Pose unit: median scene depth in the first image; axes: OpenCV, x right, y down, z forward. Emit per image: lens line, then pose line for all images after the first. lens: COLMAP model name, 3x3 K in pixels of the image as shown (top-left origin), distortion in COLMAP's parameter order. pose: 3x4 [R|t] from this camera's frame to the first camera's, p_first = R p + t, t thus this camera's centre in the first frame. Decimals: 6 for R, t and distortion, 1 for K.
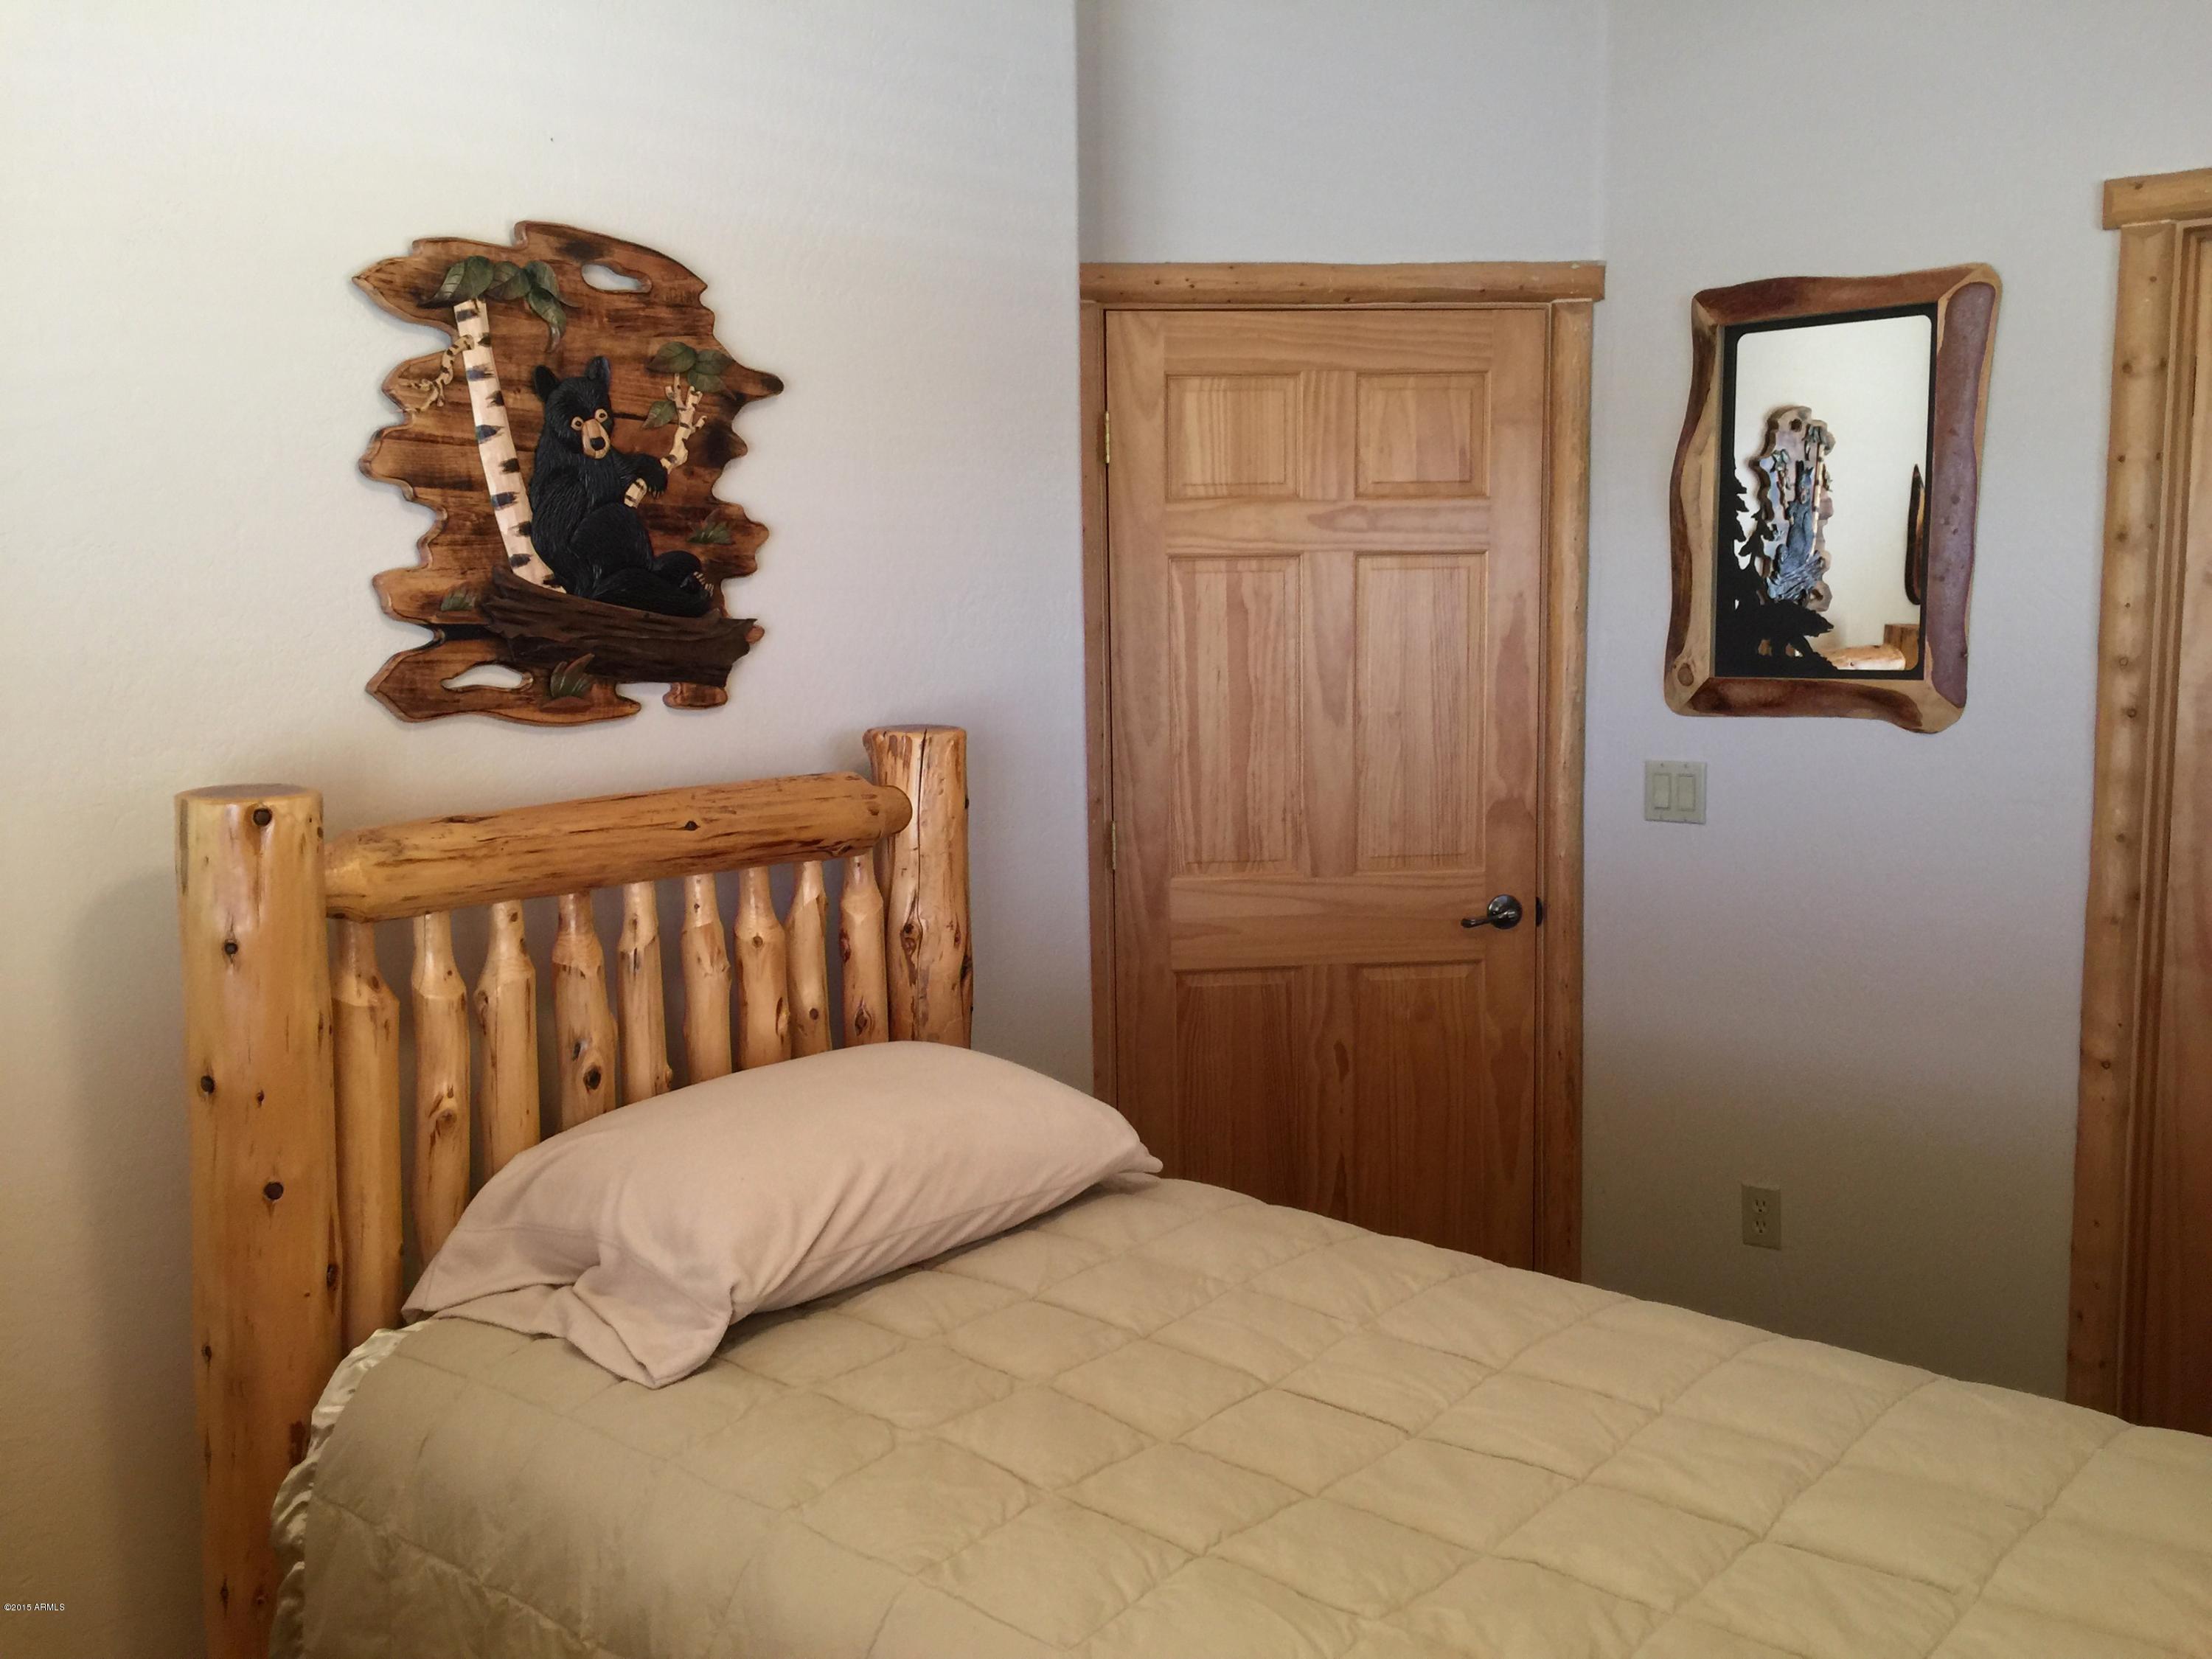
lens RADIAL K [[1892.1, 0, 1124.6], [0, 1892.1, 821.8], [0, 0, 1]] dist [0.078667, -0.099378]
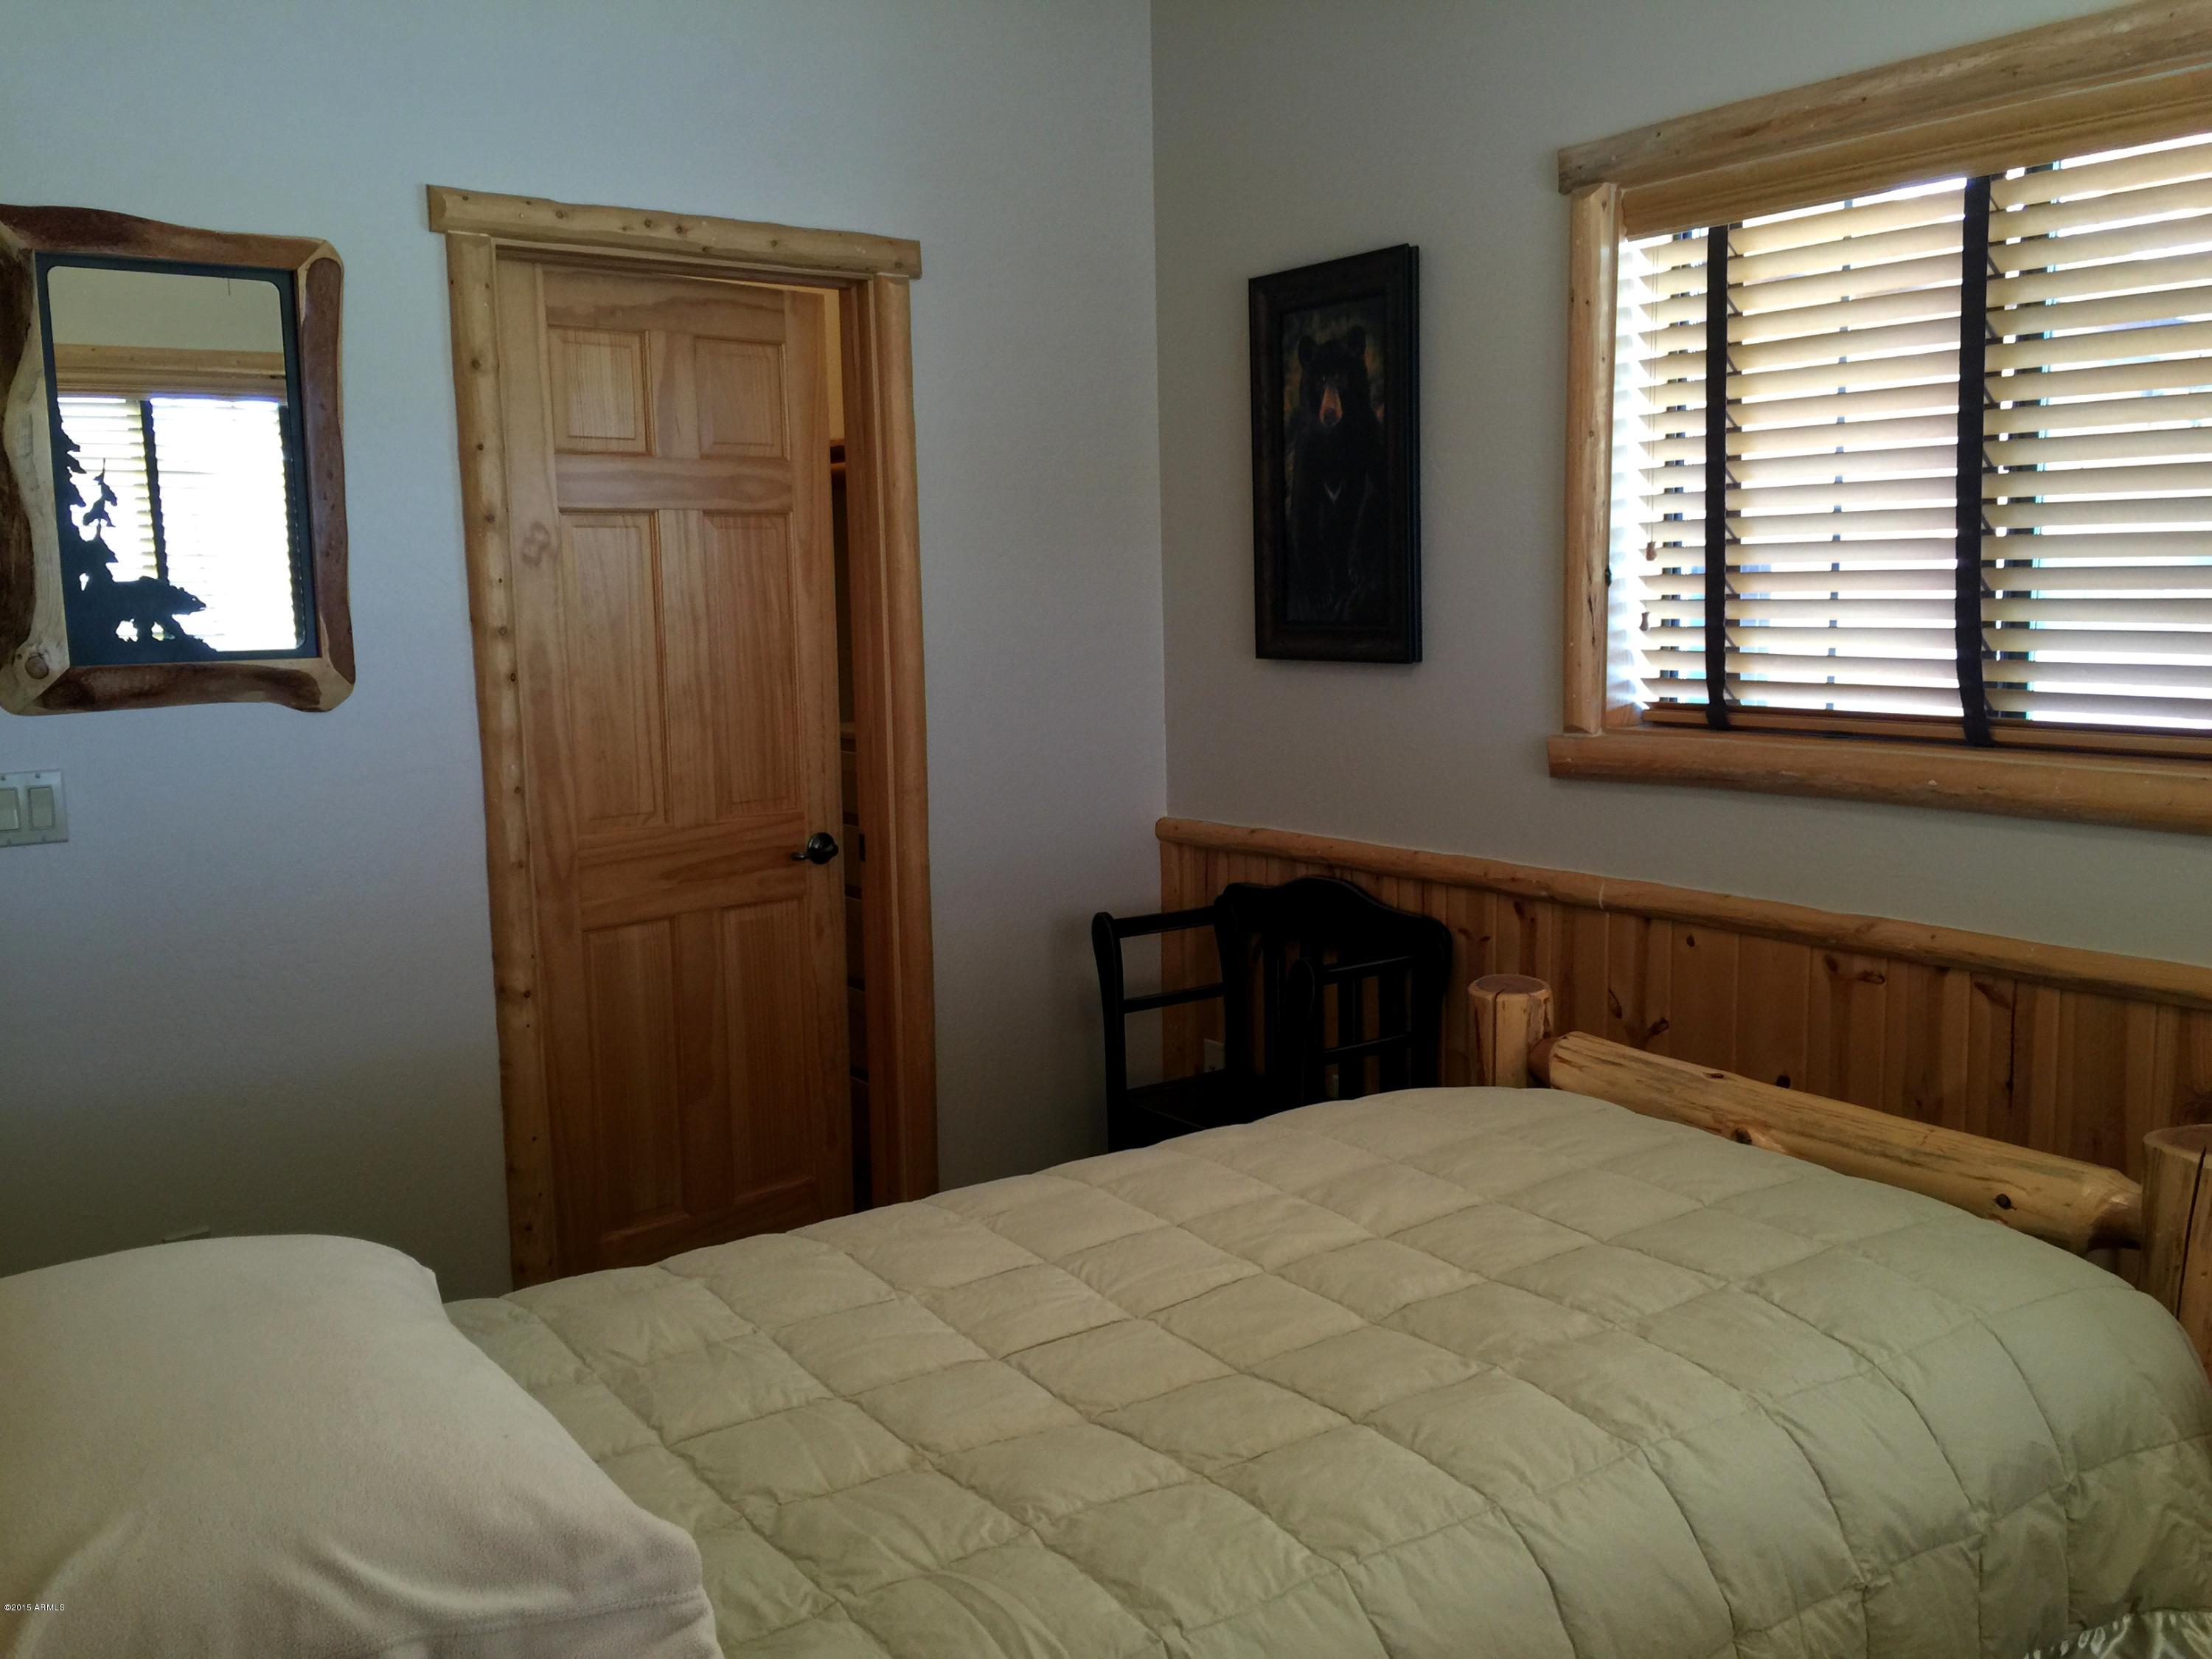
lens RADIAL K [[1892.1, 0, 1111.2], [0, 1892.1, 834.3], [0, 0, 1]] dist [0.078667, -0.099378]
pose [[0.248657, -0.127600, 0.960150, -0.214817], [0.121788, 0.987536, 0.099699, -0.016326], [-0.960904, 0.092144, 0.261098, 0.177266]]
